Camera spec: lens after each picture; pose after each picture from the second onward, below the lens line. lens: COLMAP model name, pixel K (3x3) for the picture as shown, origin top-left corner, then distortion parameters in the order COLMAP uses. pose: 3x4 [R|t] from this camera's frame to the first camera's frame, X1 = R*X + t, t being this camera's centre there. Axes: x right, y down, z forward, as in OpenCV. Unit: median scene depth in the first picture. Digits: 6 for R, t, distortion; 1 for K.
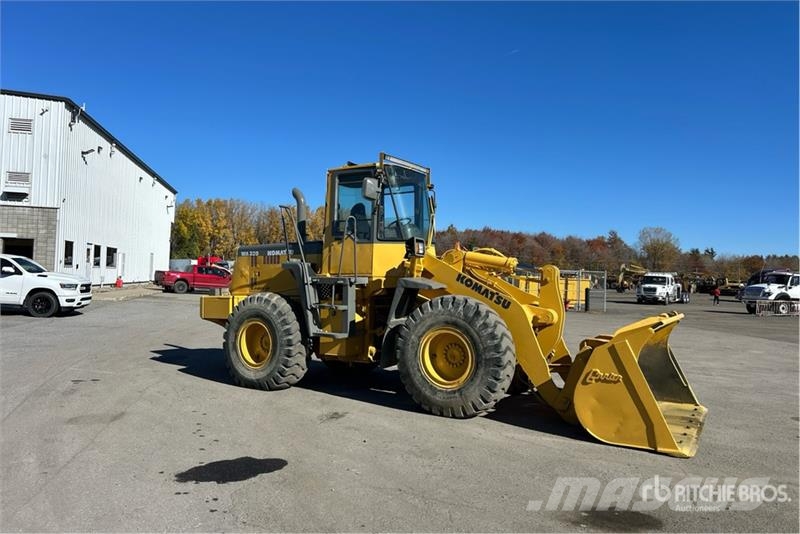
lens RADIAL K [[600.3, 0, 405.5], [0, 600.3, 267.3], [0, 0, 1]] dist [0.089834, -0.120390]
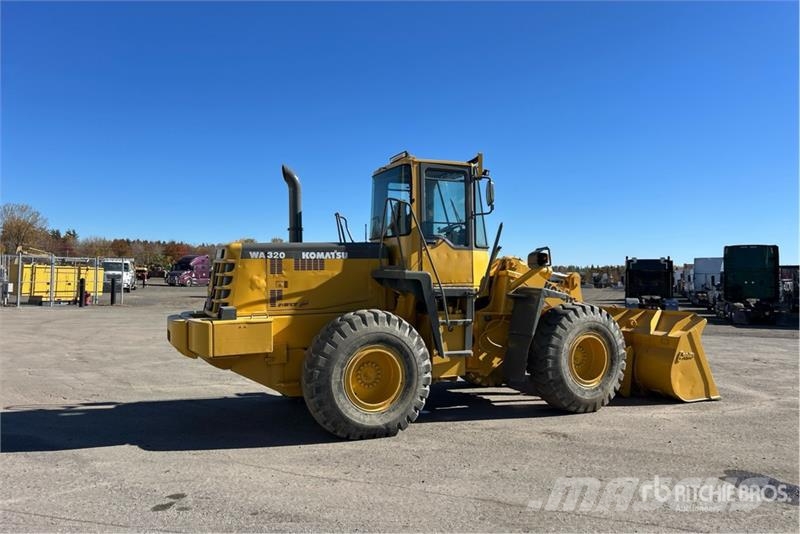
lens RADIAL K [[600.3, 0, 405.5], [0, 600.3, 267.3], [0, 0, 1]] dist [0.089834, -0.120390]
pose [[0.542908, -0.006221, 0.839769, -0.764280], [-0.018666, 0.999636, 0.019472, -0.025417], [-0.839585, -0.026247, 0.542594, 0.494960]]
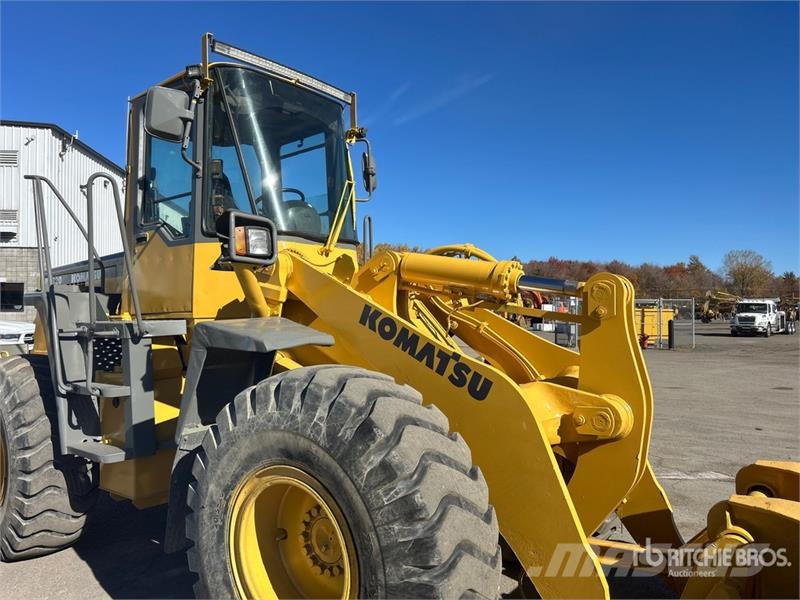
lens RADIAL K [[597.3, 0, 386.8], [0, 597.3, 317.9], [0, 0, 1]] dist [0.025956, -0.003831]
pose [[0.989574, -0.027800, -0.141313, 0.125107], [0.031063, 0.999298, 0.020937, 0.008890], [0.140632, -0.025109, 0.989743, 0.495106]]
